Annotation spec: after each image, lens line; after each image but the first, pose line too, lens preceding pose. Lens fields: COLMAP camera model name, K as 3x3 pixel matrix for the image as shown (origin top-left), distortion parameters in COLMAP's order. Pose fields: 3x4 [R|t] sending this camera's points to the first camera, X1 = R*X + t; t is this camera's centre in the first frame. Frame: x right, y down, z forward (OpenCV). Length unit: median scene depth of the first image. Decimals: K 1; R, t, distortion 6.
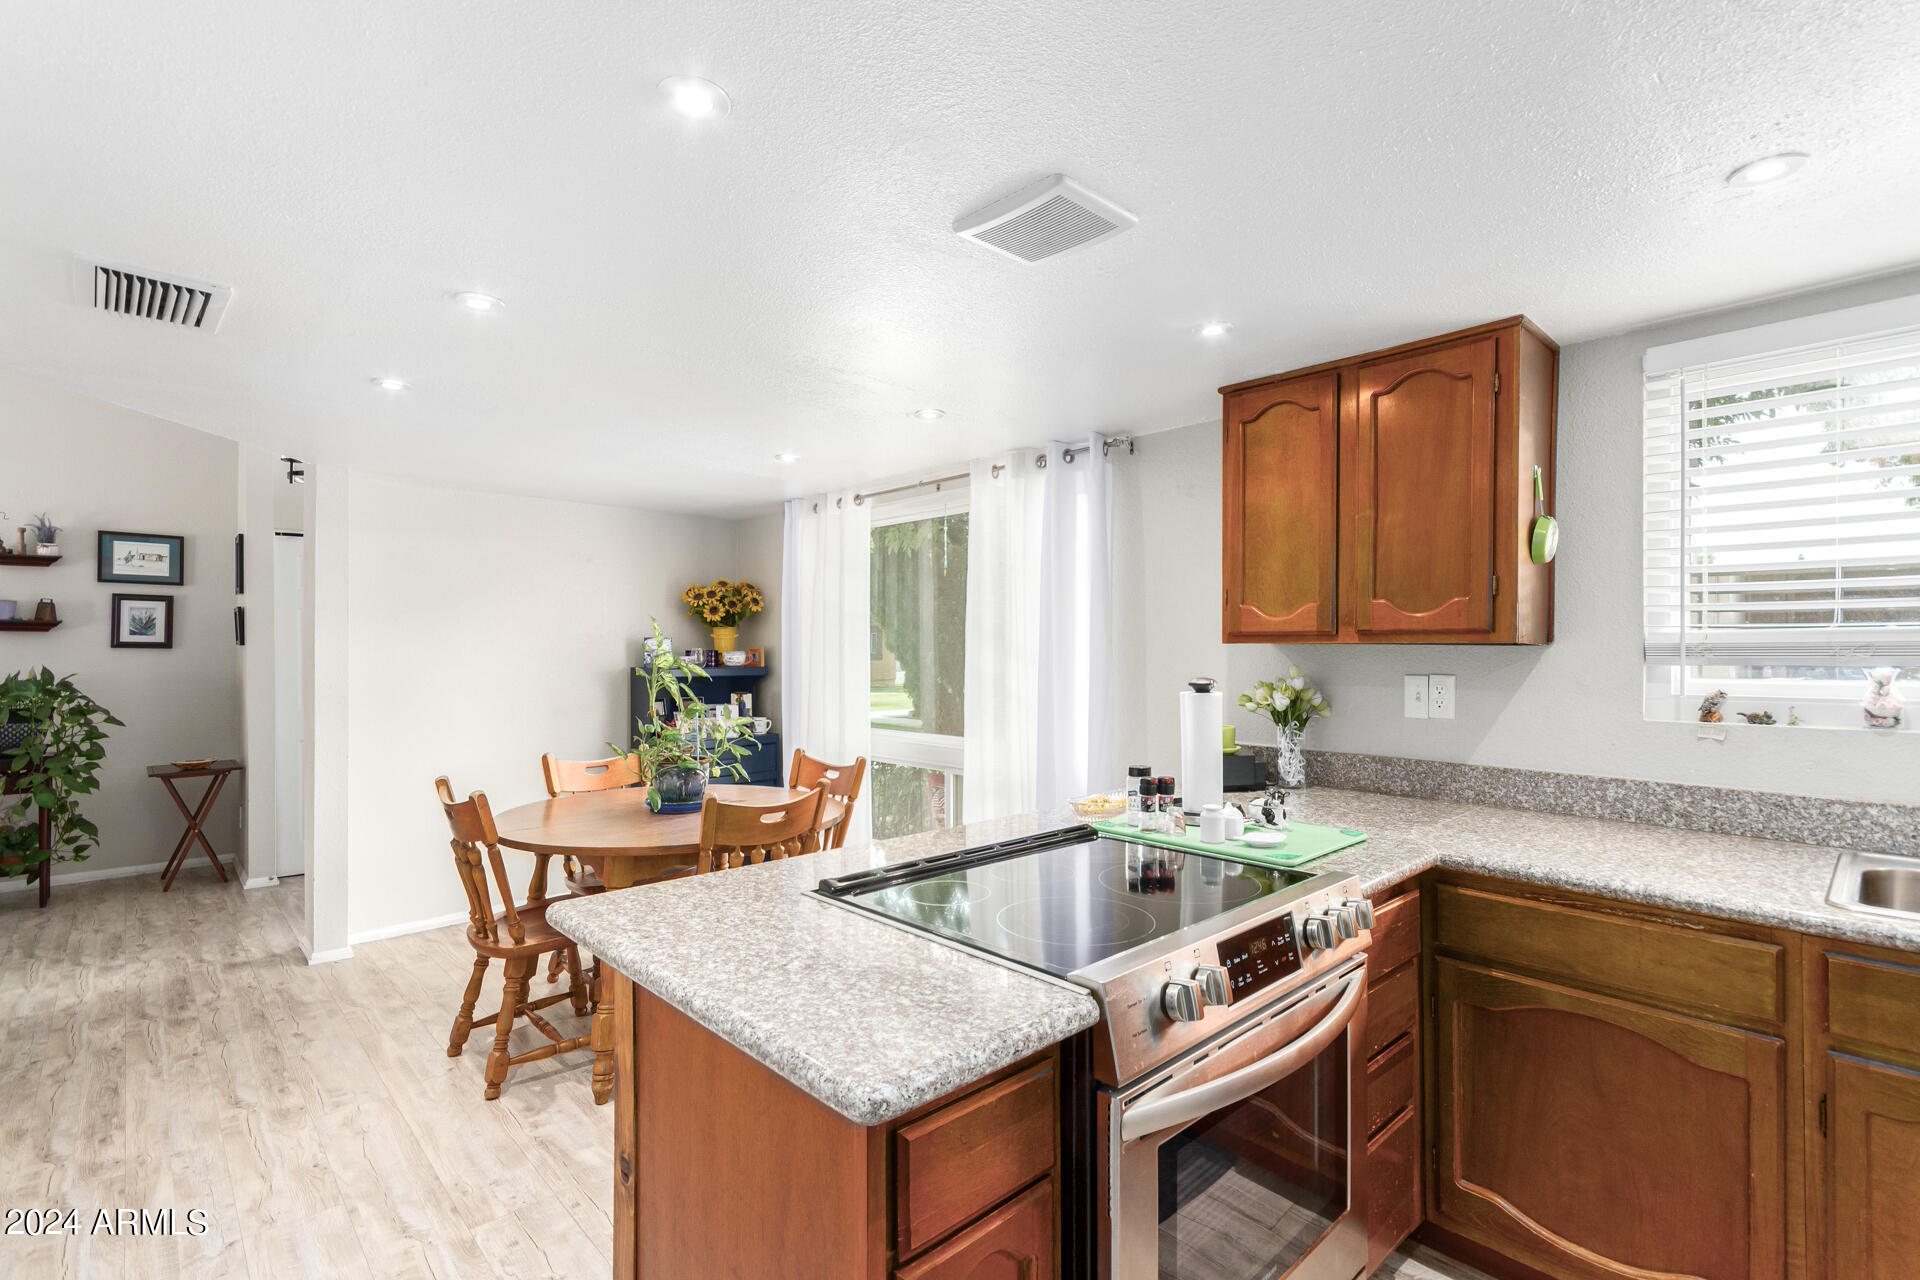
lens RADIAL K [[893.1, 0, 963.3], [0, 893.1, 642.0], [0, 0, 1]] dist [0.004723, -0.001428]
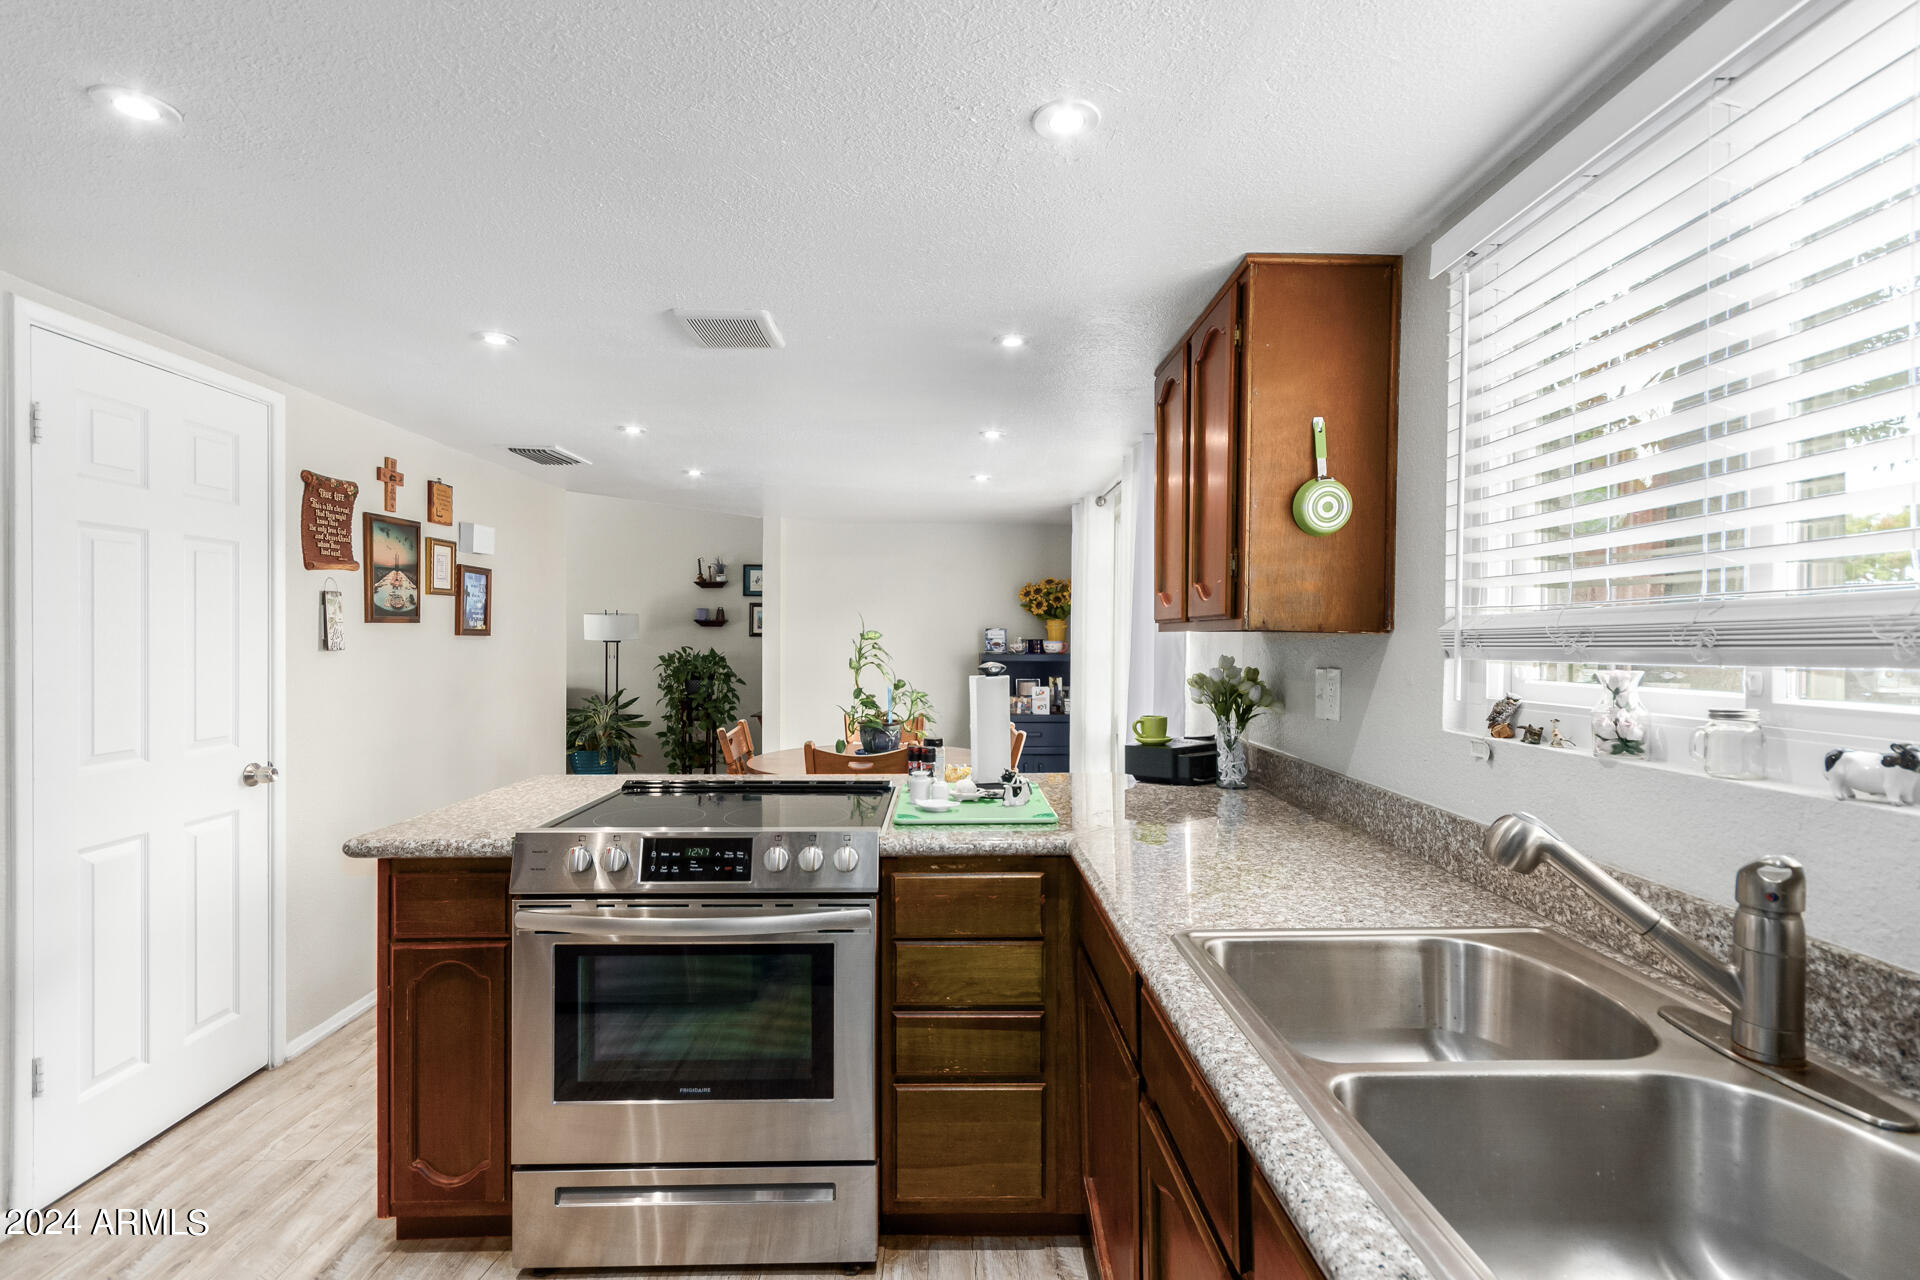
lens RADIAL K [[893.1, 0, 928.9], [0, 893.1, 623.7], [0, 0, 1]] dist [0.004723, -0.001428]
pose [[0.728293, -0.008329, -0.685216, 0.662191], [0.000420, 0.999931, -0.011708, 0.003576], [0.685266, 0.008239, 0.728246, 0.098478]]
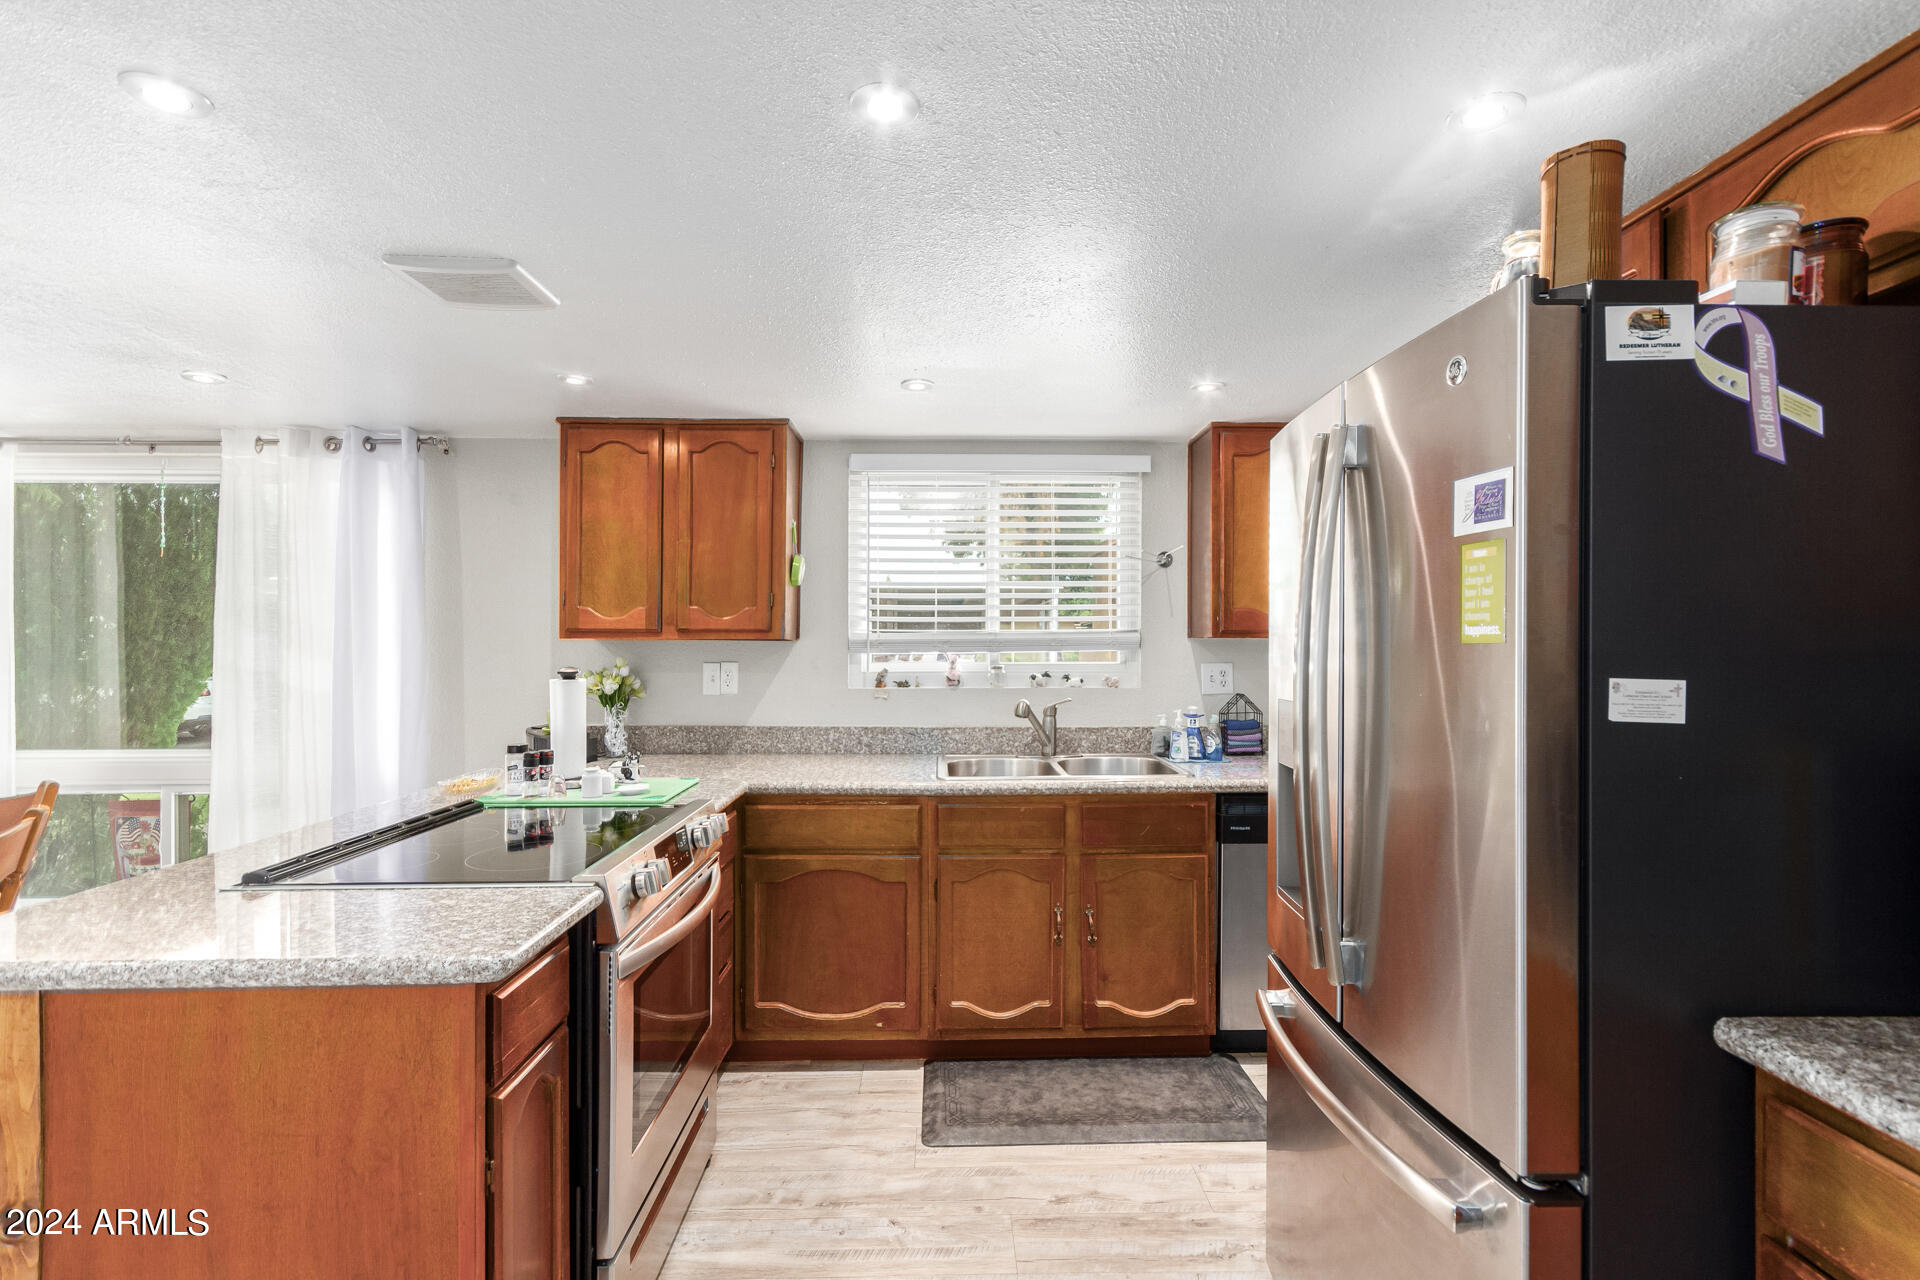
lens RADIAL K [[893.1, 0, 975.8], [0, 893.1, 641.2], [0, 0, 1]] dist [0.004723, -0.001428]
pose [[0.659150, 0.001024, 0.752011, -0.190636], [-0.005805, 0.999976, 0.003726, -0.002137], [-0.751989, -0.006821, 0.659140, -0.142875]]
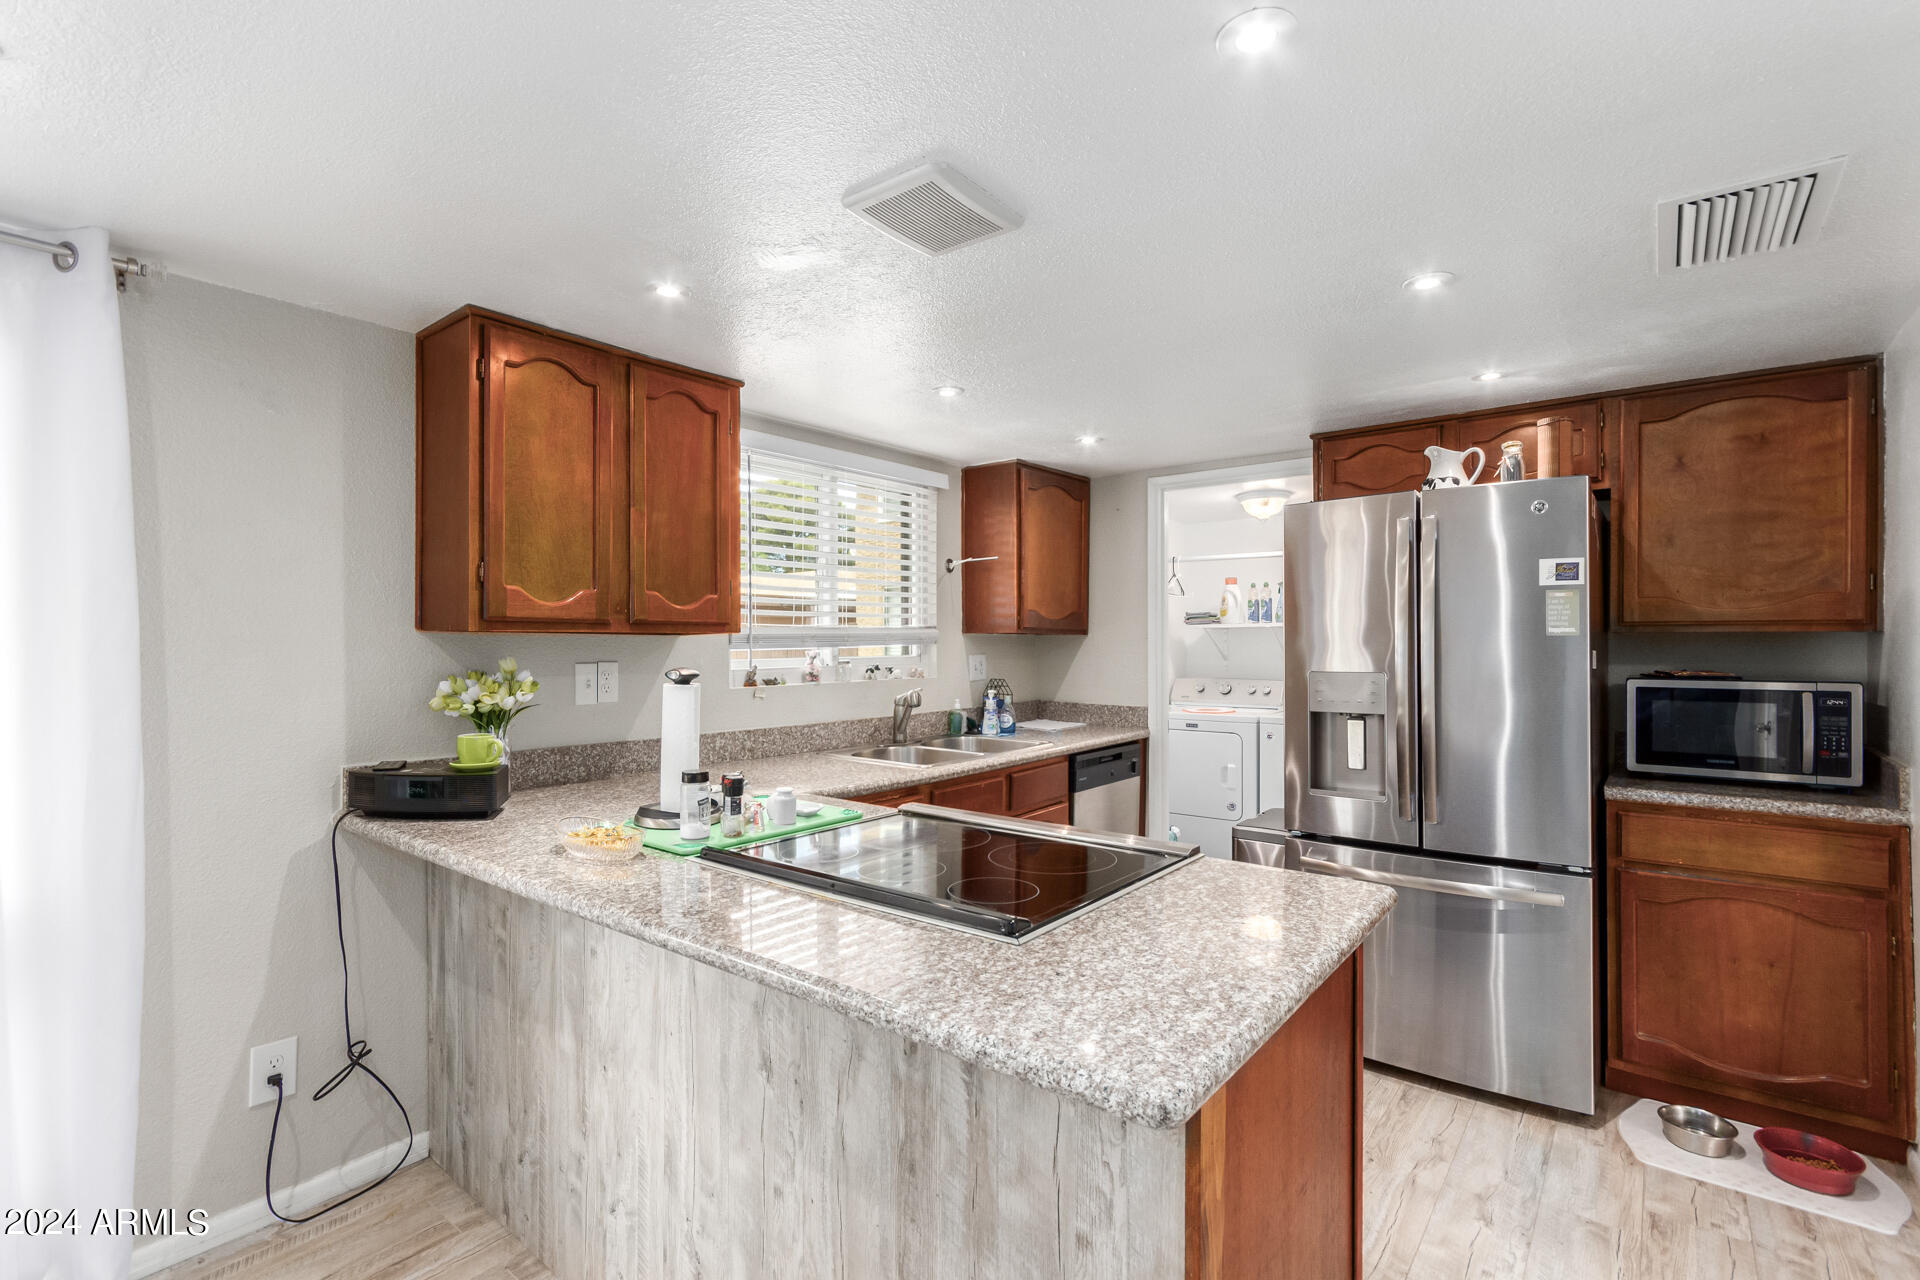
lens RADIAL K [[893.1, 0, 978.7], [0, 893.1, 633.9], [0, 0, 1]] dist [0.004723, -0.001428]
pose [[-0.167992, 0.005850, 0.985771, -0.474934], [-0.006396, 0.999955, -0.007025, 0.005907], [-0.985768, -0.007485, -0.167947, 0.582850]]
